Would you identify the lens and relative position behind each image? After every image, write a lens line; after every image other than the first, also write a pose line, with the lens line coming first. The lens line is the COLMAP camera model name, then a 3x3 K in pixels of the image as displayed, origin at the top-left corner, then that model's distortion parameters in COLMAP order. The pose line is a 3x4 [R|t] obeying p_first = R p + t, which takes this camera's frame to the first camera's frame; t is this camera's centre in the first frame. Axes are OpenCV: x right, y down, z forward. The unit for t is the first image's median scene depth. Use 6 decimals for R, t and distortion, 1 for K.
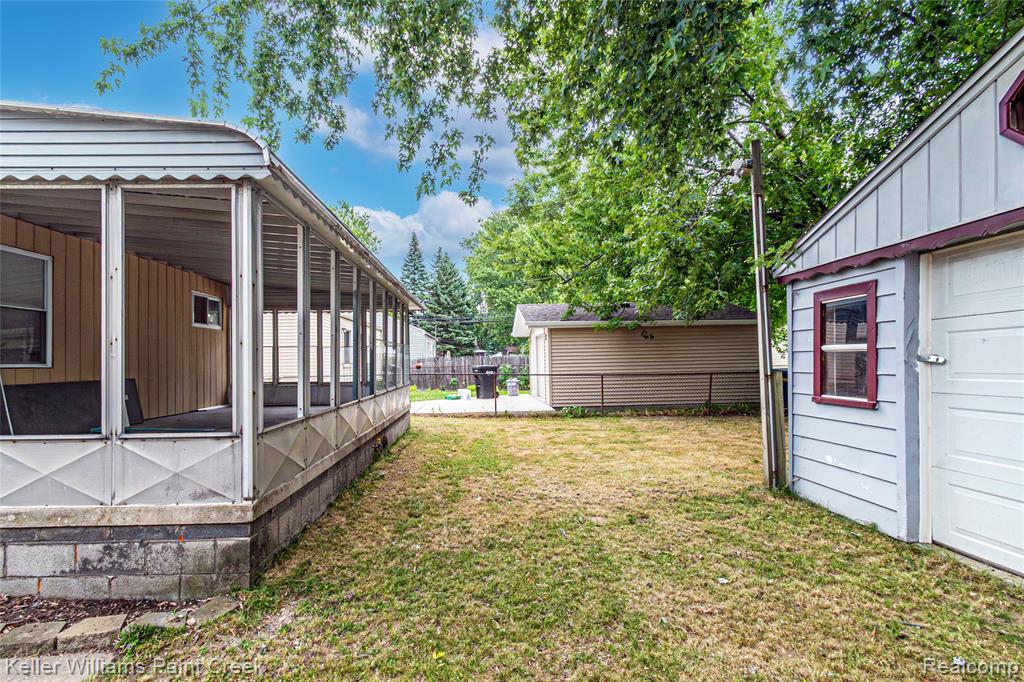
lens RADIAL K [[463.7, 0, 503.4], [0, 463.7, 358.1], [0, 0, 1]] dist [0.009702, -0.003250]
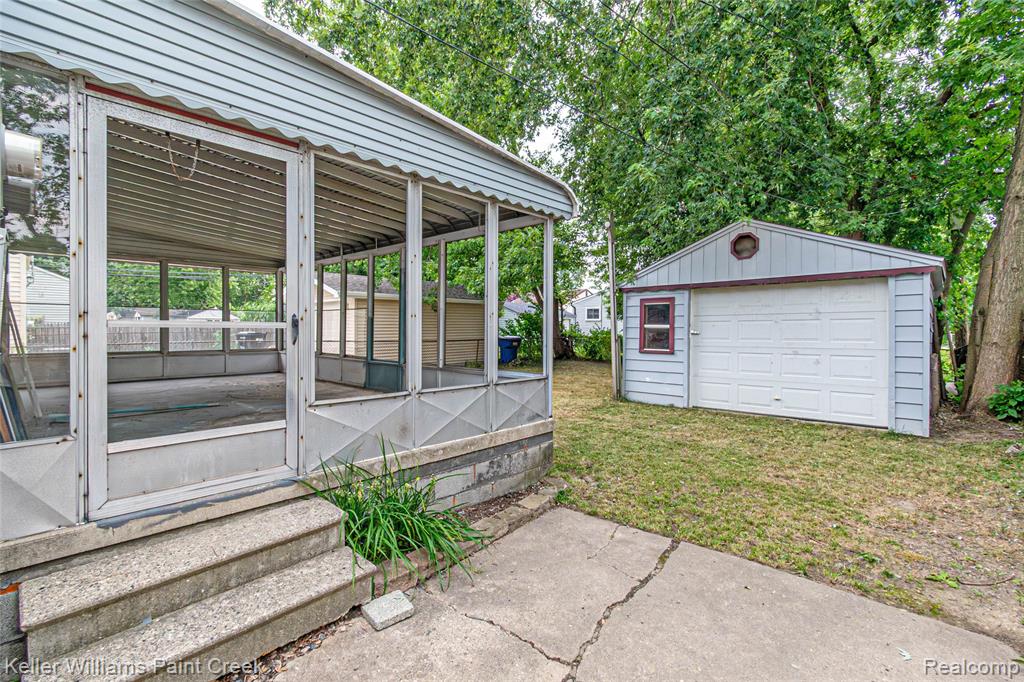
lens RADIAL K [[463.7, 0, 513.7], [0, 463.7, 334.2], [0, 0, 1]] dist [0.009702, -0.003250]
pose [[0.693470, 0.005494, 0.720465, -1.337286], [-0.018495, 0.999777, 0.010178, 0.004487], [-0.720248, -0.020383, 0.693417, -0.004758]]
